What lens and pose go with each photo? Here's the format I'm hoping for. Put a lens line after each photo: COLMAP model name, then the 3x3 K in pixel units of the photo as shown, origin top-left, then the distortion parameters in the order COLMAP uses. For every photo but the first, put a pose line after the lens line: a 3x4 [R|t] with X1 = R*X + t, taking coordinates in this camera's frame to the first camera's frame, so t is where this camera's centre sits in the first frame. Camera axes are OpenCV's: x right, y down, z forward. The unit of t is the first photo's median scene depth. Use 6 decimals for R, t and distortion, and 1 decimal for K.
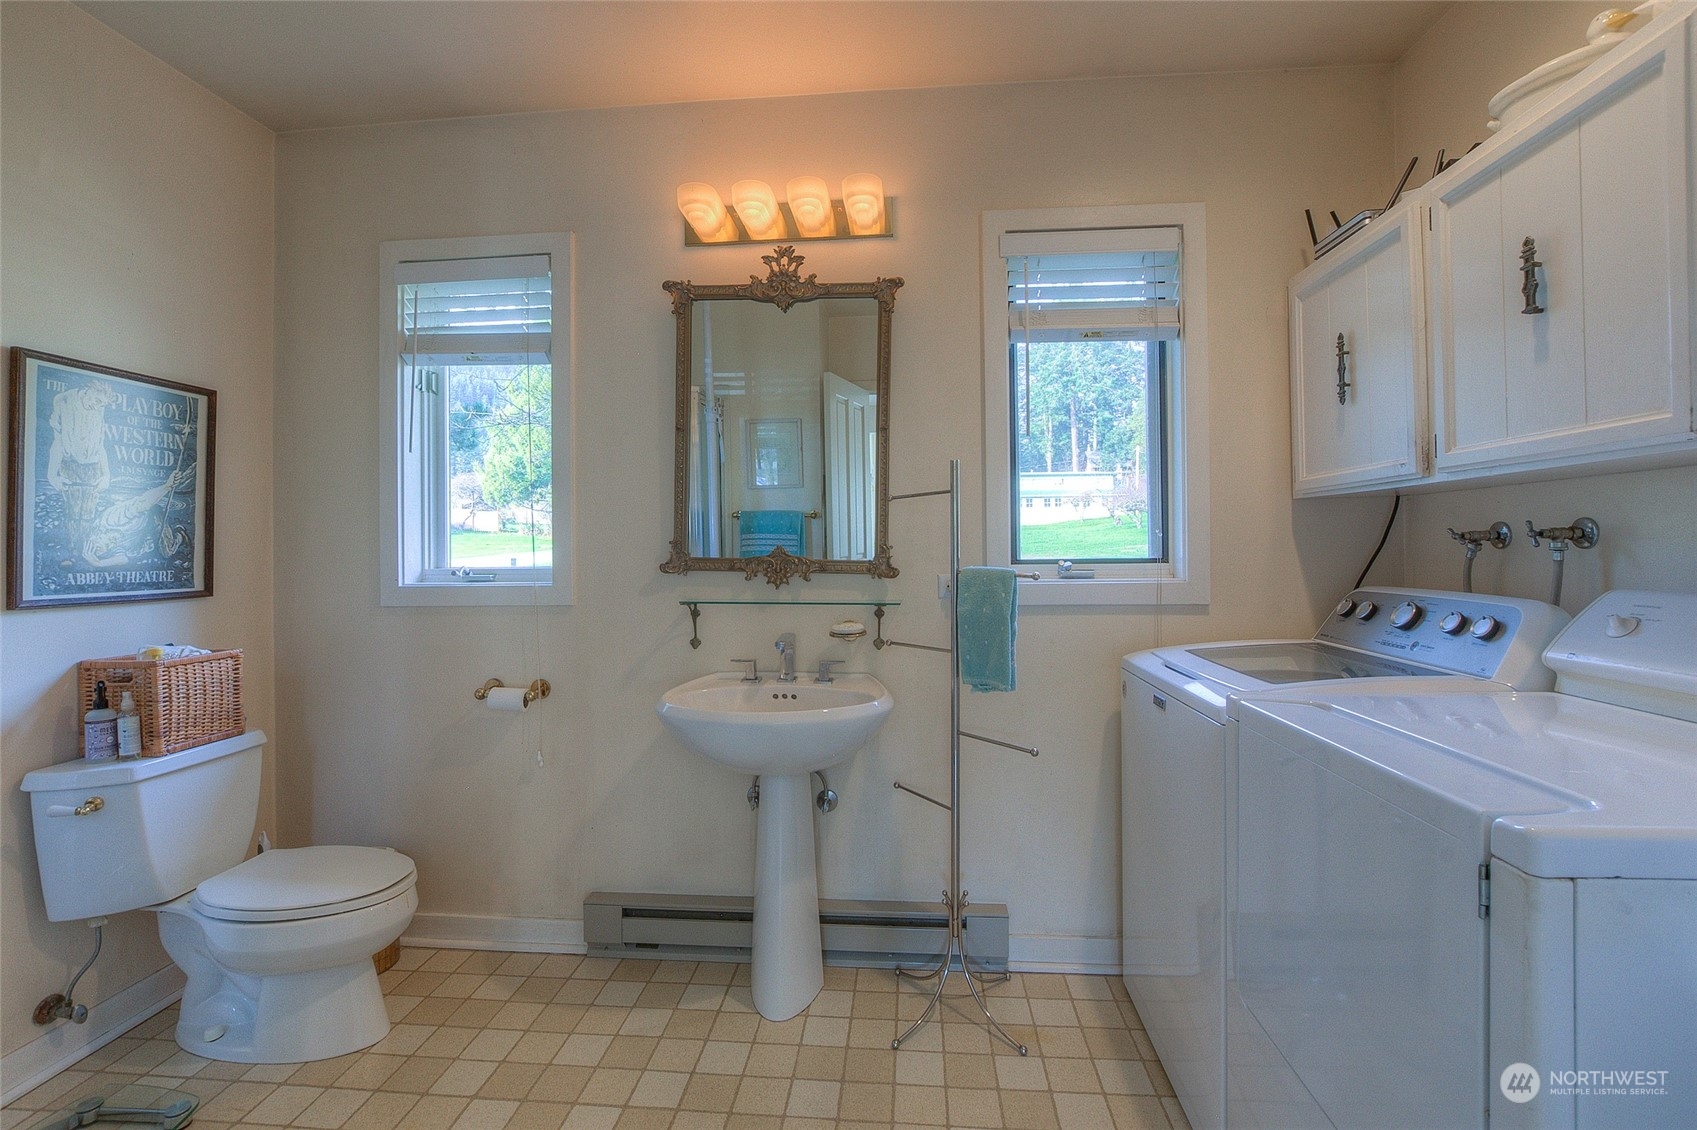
lens RADIAL K [[755.2, 0, 852.1], [0, 755.2, 527.6], [0, 0, 1]] dist [-0.027725, 0.008130]
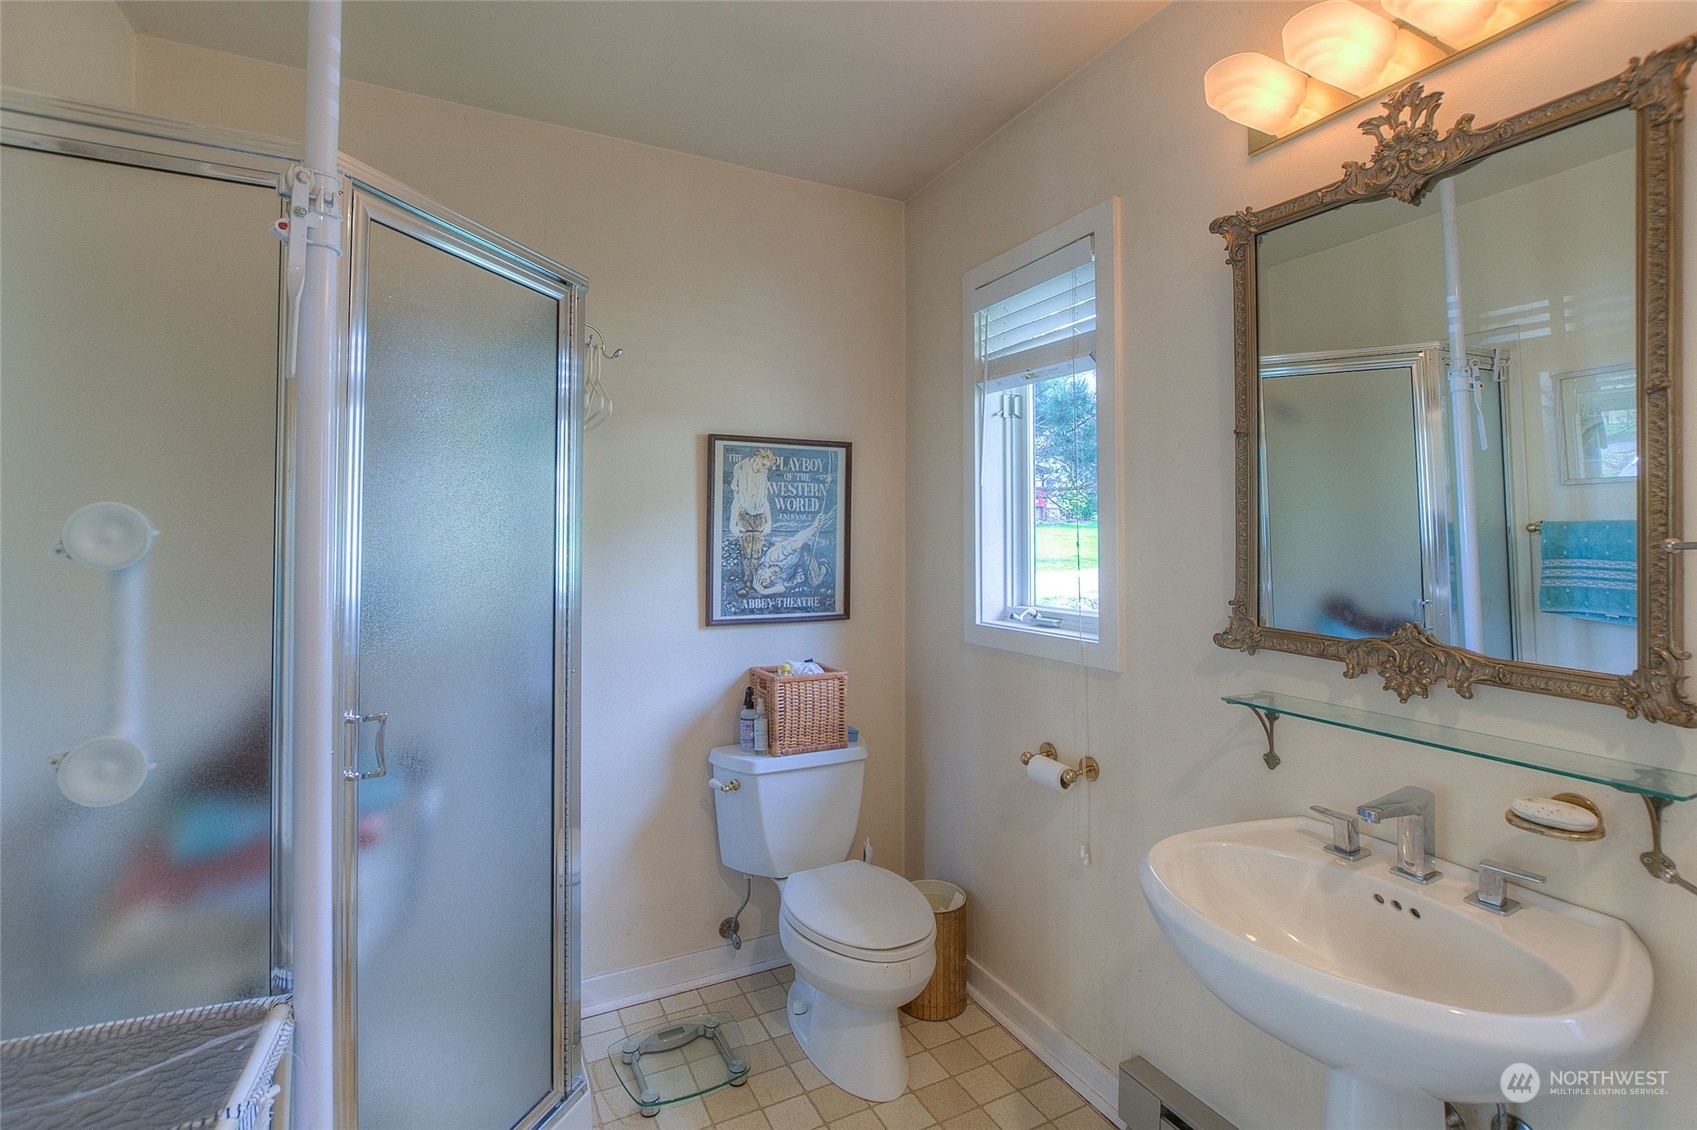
lens RADIAL K [[773.9, 0, 847.8], [0, 773.9, 511.6], [0, 0, 1]] dist [-0.028012, 0.006089]
pose [[0.525900, -0.019848, -0.850315, 0.172442], [0.014071, 0.999794, -0.014634, -0.059078], [0.850430, -0.004269, 0.526071, 0.361487]]
